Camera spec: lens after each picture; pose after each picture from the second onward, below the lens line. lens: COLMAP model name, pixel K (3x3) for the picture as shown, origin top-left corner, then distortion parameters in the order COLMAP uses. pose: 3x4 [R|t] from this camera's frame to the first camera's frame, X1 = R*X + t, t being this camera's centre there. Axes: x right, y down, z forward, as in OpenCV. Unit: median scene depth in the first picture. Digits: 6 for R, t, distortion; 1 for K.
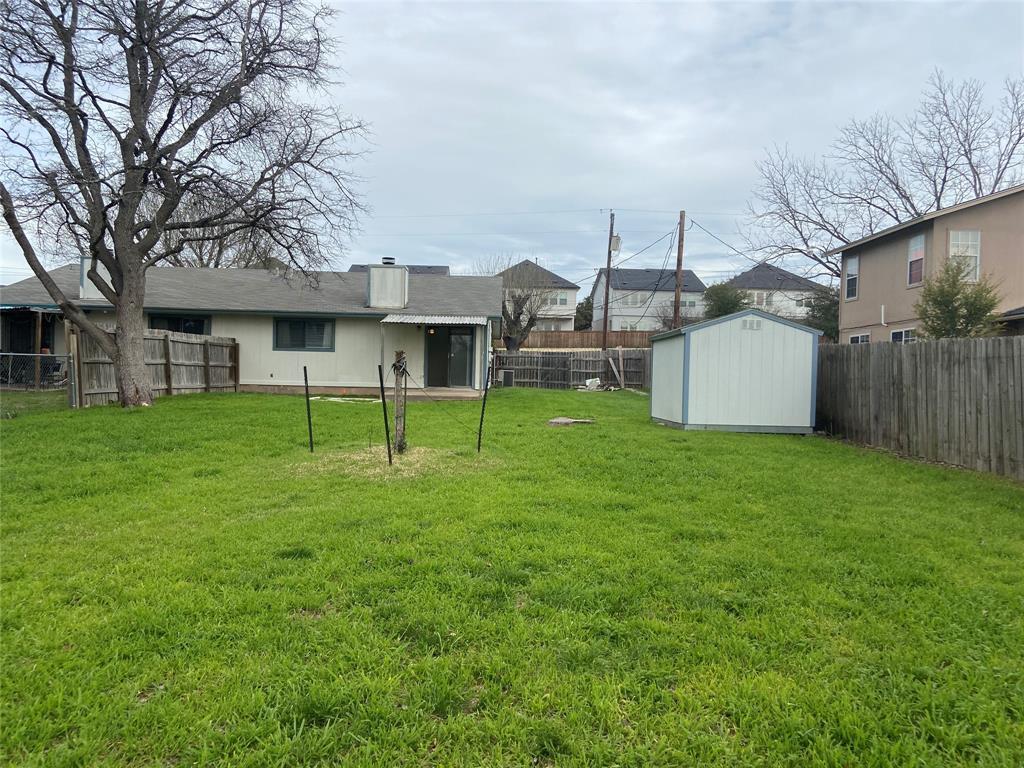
lens RADIAL K [[770.2, 0, 508.6], [0, 770.2, 392.2], [0, 0, 1]] dist [0.115030, -0.144203]
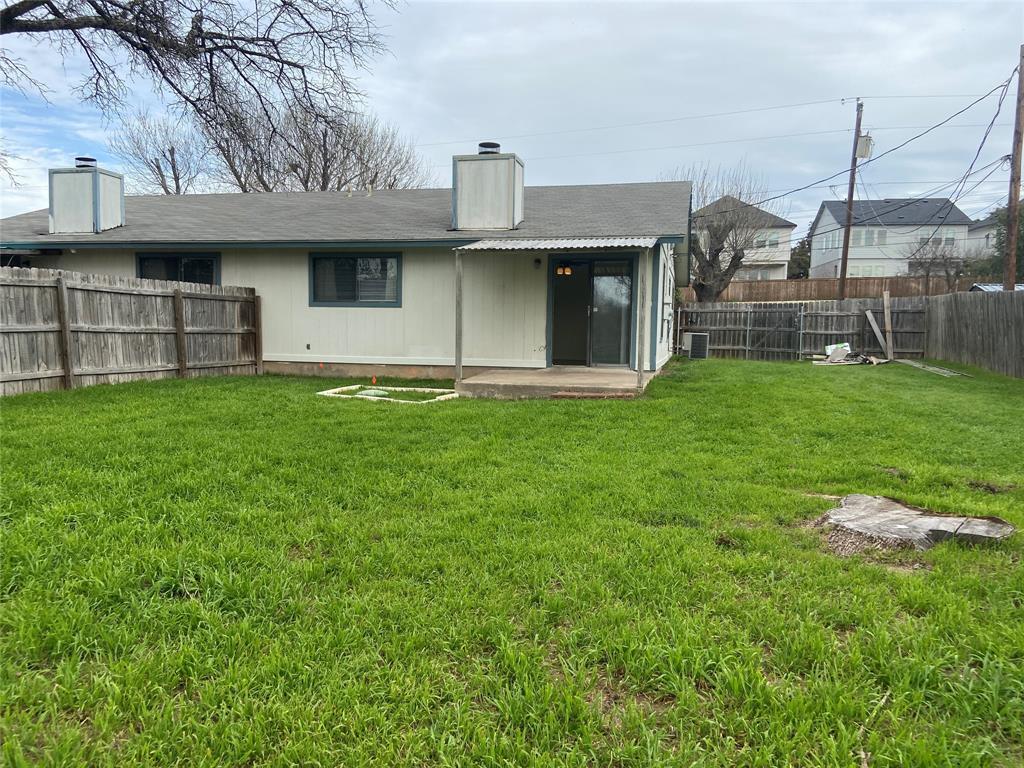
lens RADIAL K [[770.2, 0, 508.6], [0, 770.2, 392.2], [0, 0, 1]] dist [0.115030, -0.144203]
pose [[0.970144, 0.010341, -0.242309, 0.003336], [0.002330, 0.998647, 0.051950, -0.016975], [0.242519, -0.050964, 0.968807, 0.430165]]
